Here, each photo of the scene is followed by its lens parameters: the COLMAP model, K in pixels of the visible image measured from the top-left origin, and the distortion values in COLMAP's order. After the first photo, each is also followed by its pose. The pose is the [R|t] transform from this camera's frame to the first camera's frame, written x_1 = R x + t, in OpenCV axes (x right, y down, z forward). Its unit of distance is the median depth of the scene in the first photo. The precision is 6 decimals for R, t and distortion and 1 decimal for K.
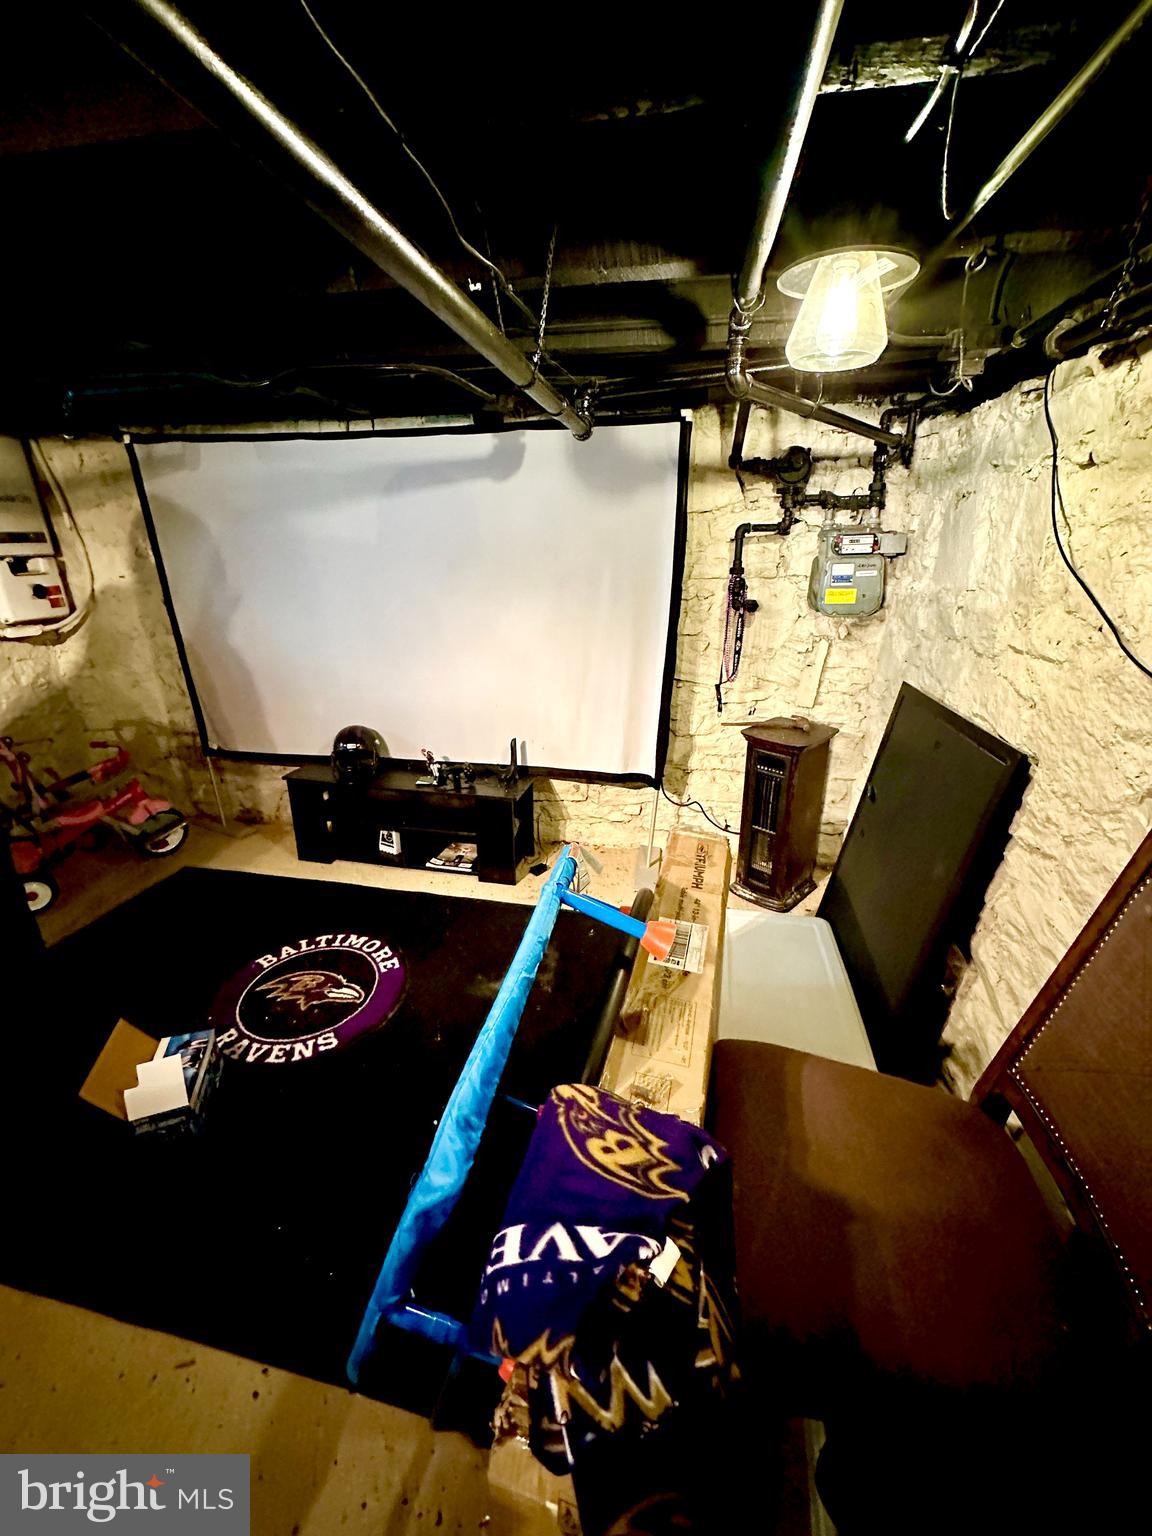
lens RADIAL K [[630.4, 0, 580.0], [0, 630.4, 770.2], [0, 0, 1]] dist [0.037546, -0.001565]
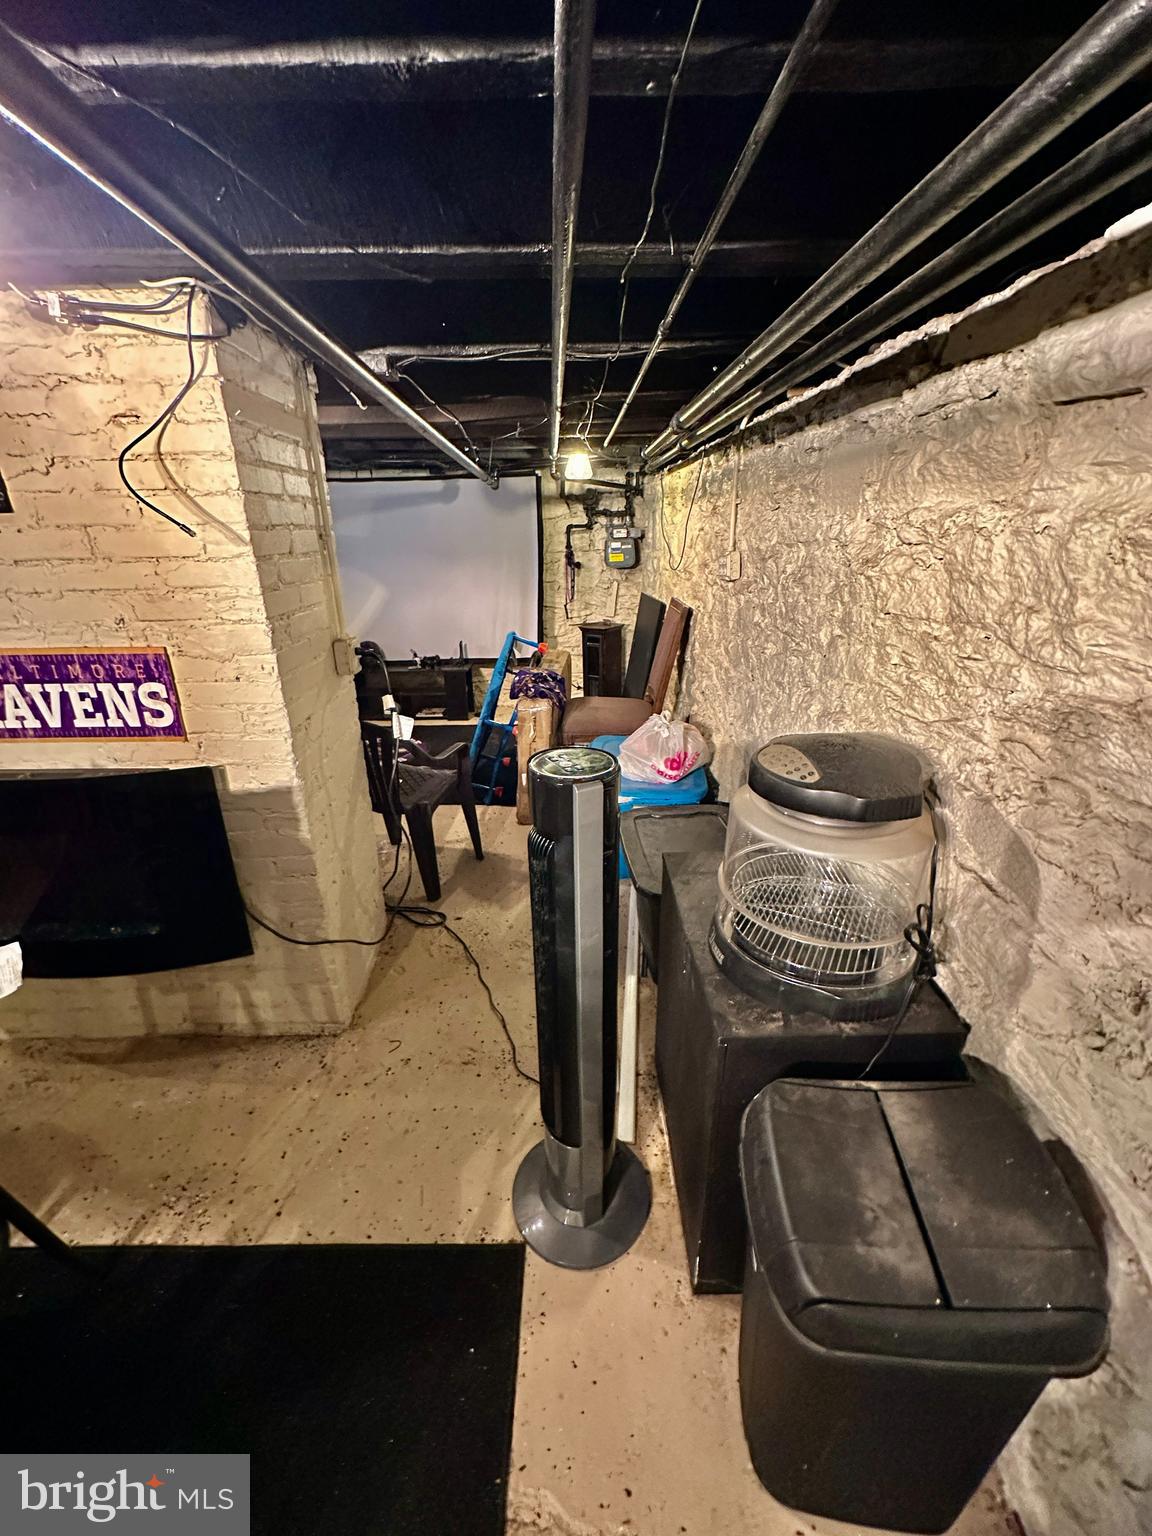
lens RADIAL K [[630.4, 0, 569.3], [0, 630.4, 760.8], [0, 0, 1]] dist [0.037546, -0.001565]
pose [[0.982683, -0.079938, 0.167166, -0.147174], [0.081514, 0.996669, -0.002574, 0.375222], [-0.166404, 0.016156, 0.985925, -0.997284]]
